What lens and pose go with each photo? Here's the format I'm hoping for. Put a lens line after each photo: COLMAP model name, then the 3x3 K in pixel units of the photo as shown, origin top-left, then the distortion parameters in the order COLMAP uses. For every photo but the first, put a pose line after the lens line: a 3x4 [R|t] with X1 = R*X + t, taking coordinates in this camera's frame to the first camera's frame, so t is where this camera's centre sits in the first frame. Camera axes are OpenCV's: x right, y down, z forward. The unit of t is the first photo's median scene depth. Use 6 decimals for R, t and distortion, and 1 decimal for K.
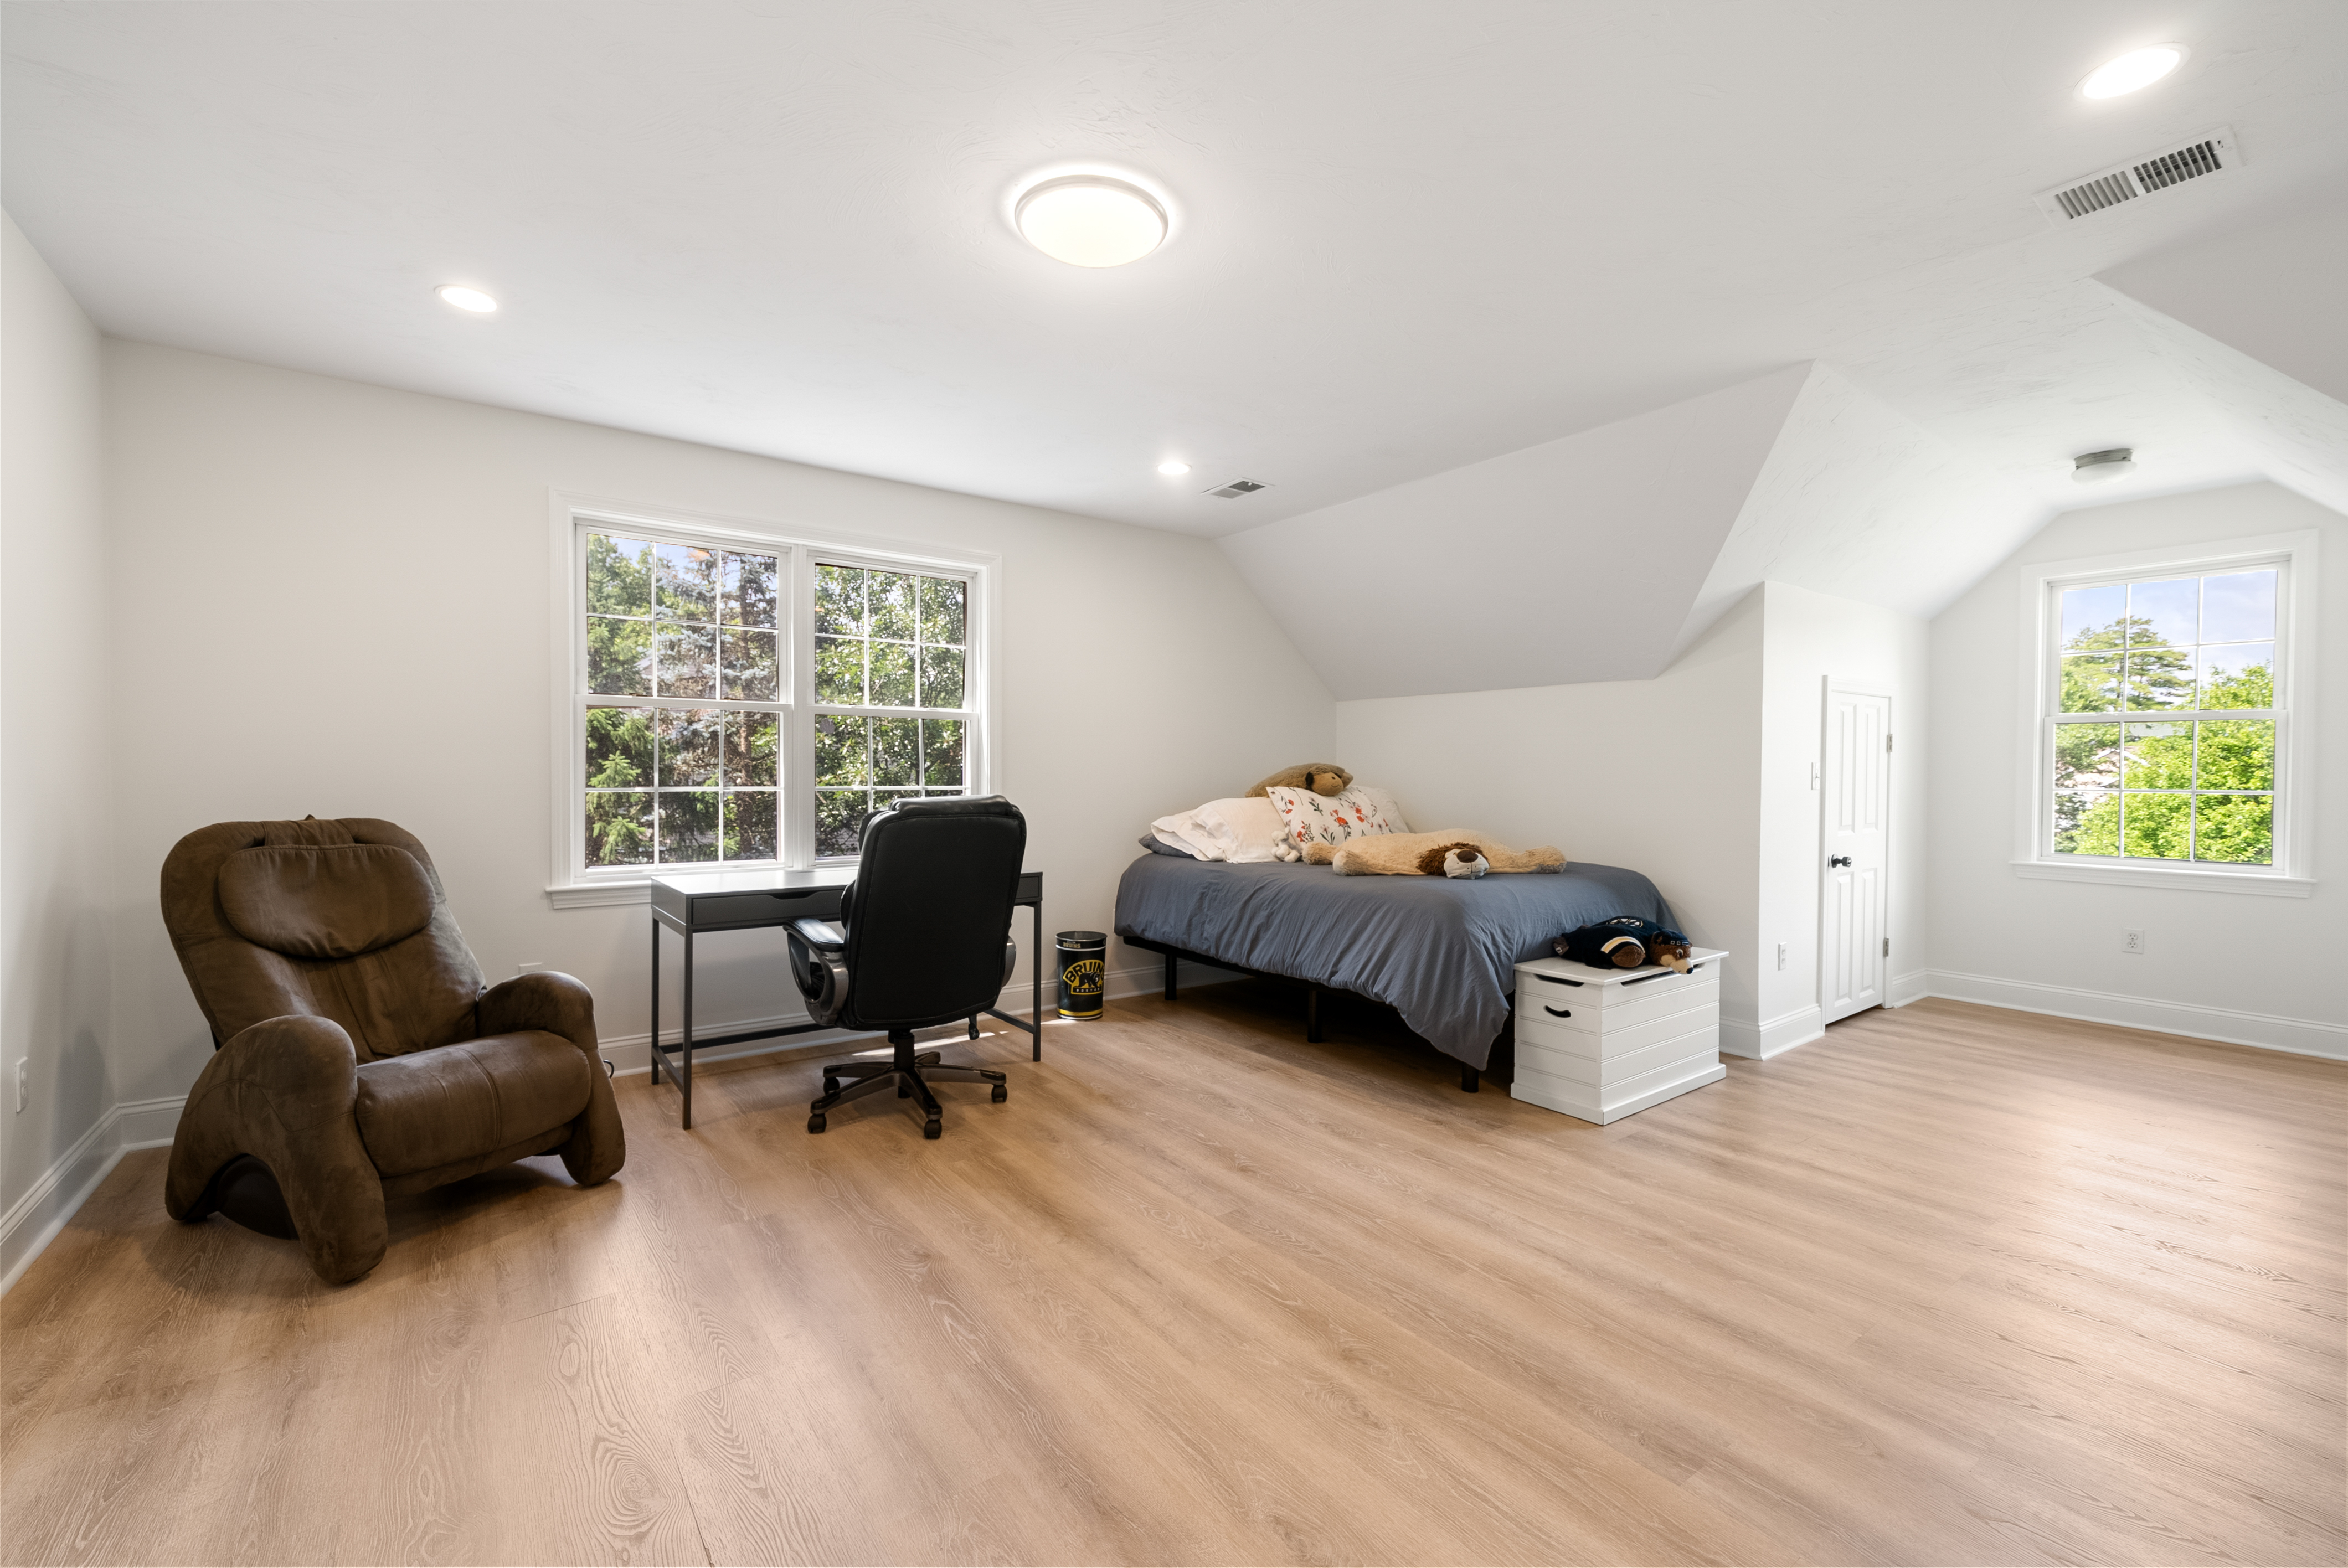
lens RADIAL K [[977.6, 0, 1171.1], [0, 977.6, 783.0], [0, 0, 1]] dist [-0.015431, 0.000078]
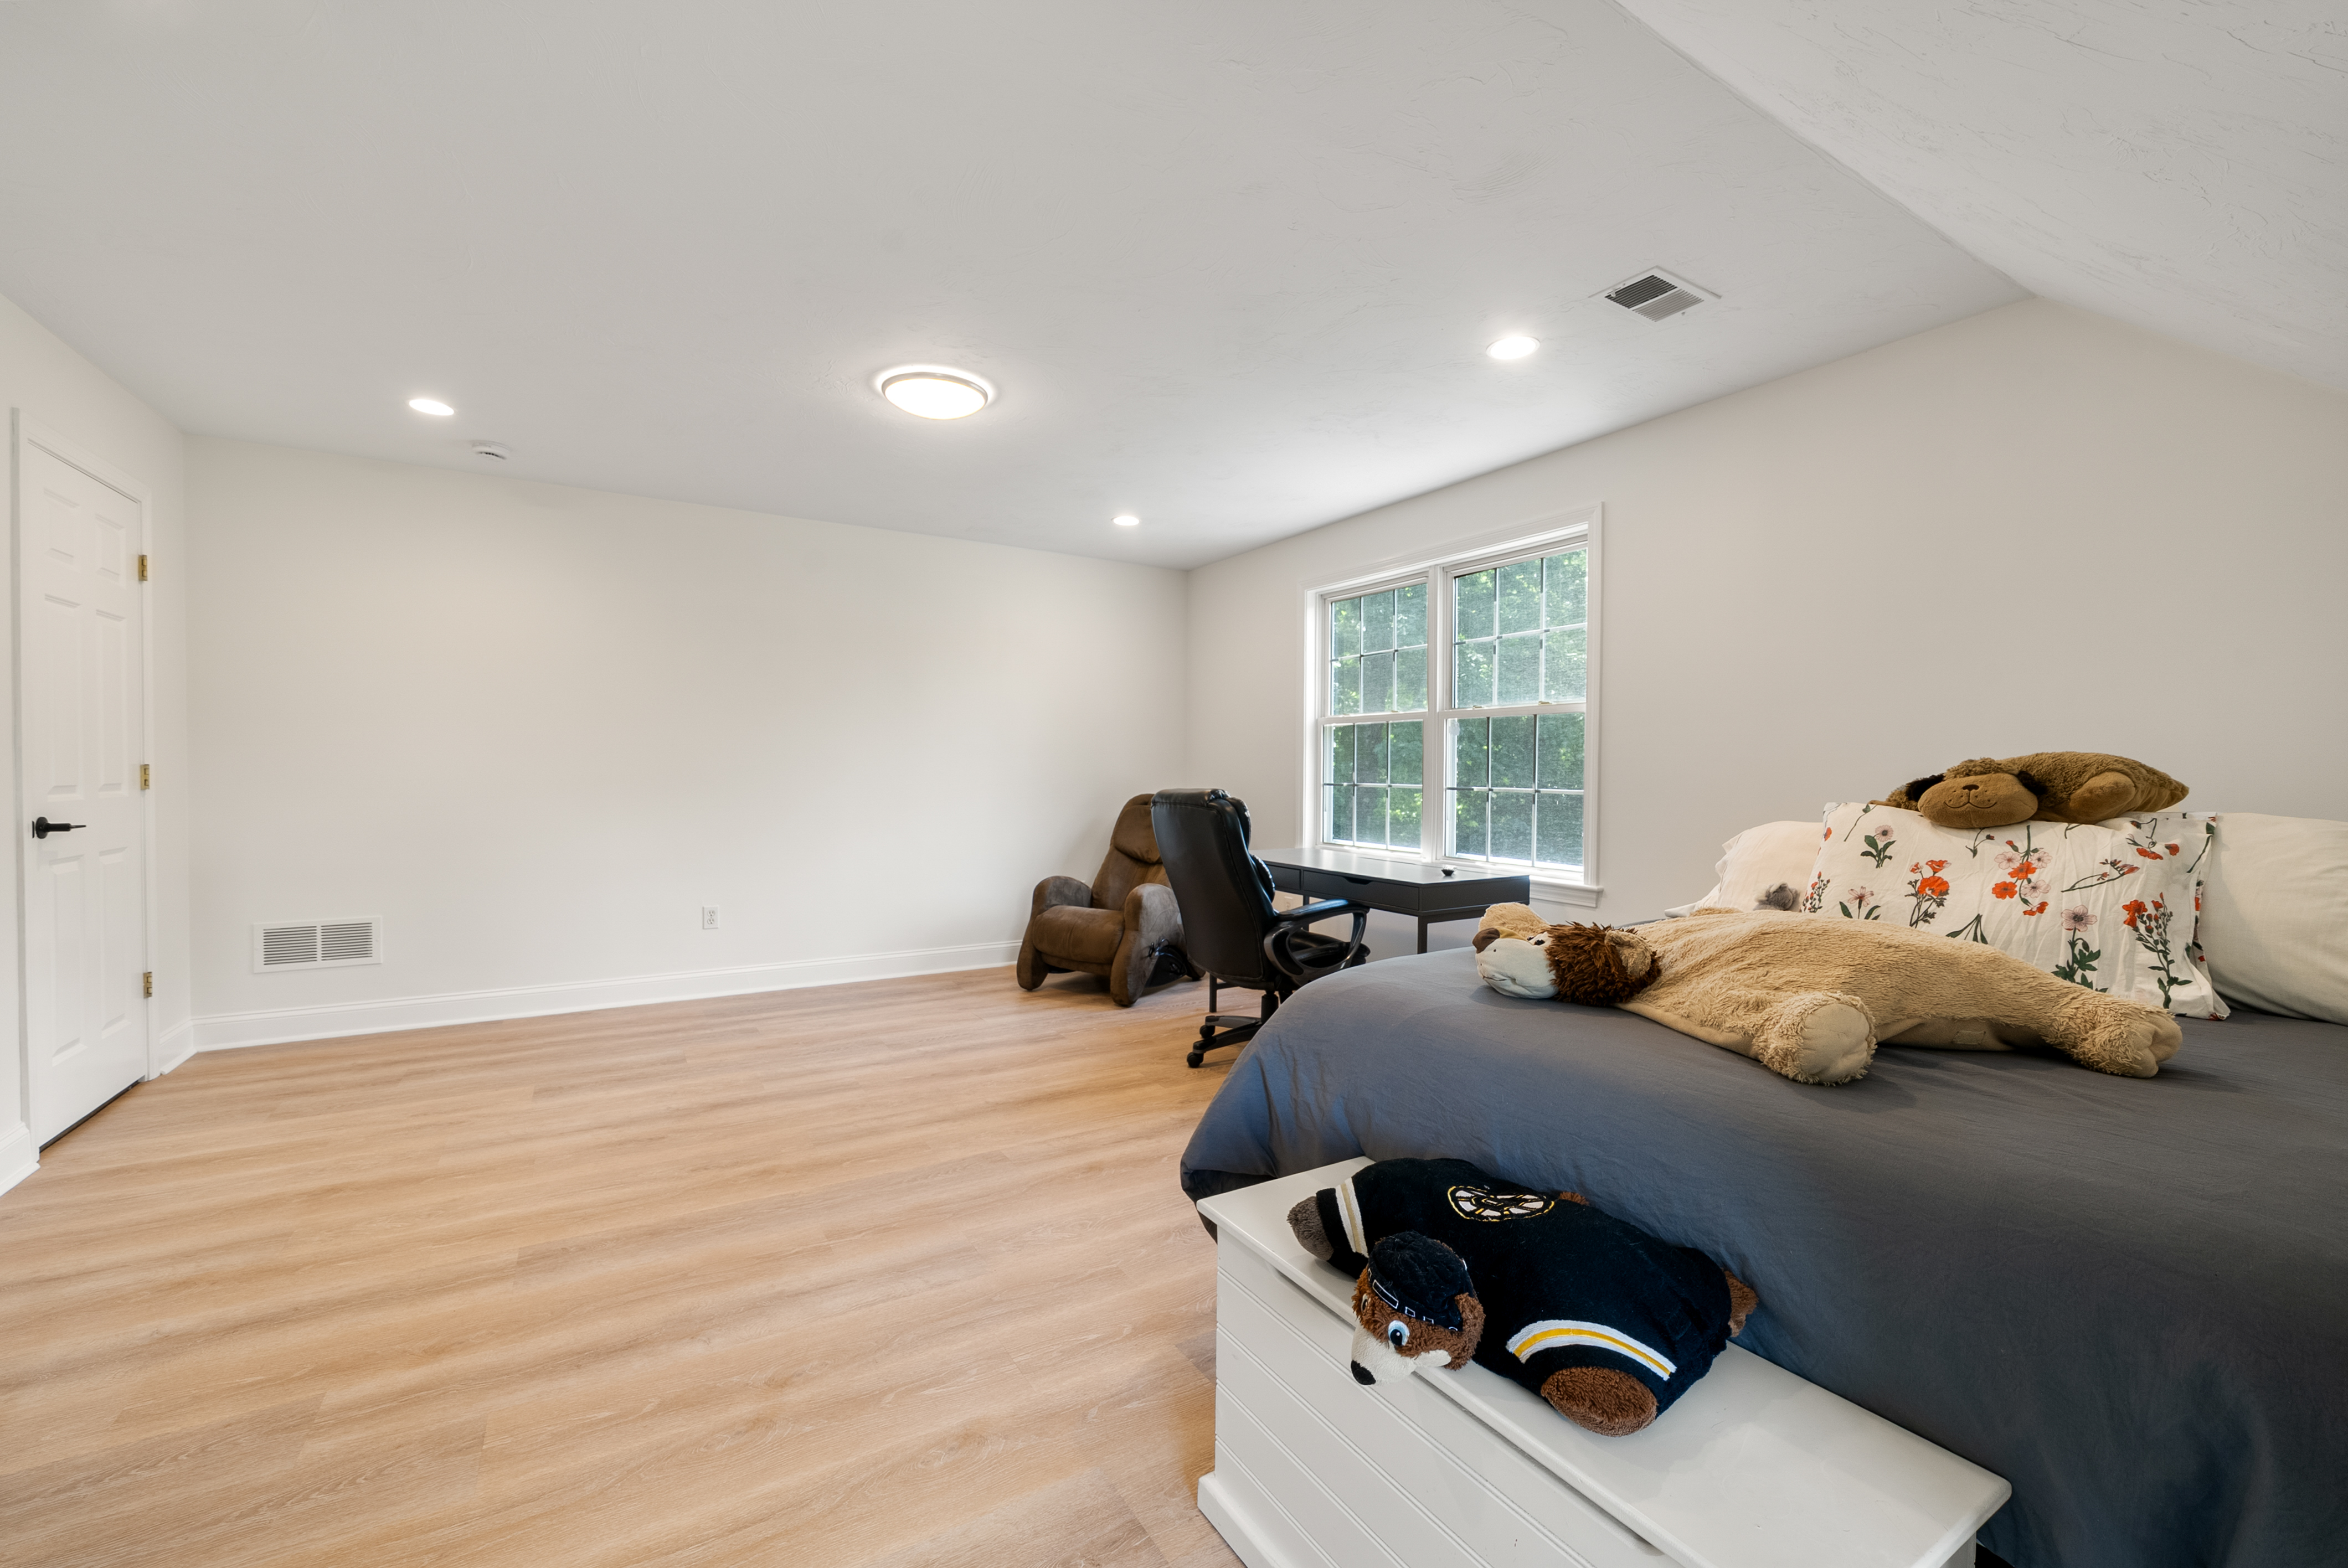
lens RADIAL K [[956.0, 0, 1172.2], [0, 956.0, 773.6], [0, 0, 1]] dist [-0.003837, -0.000116]
pose [[-0.092336, 0.002014, -0.995726, 1.218328], [-0.025591, 0.999663, 0.004395, -0.013563], [0.995399, 0.025888, -0.092253, 1.366333]]
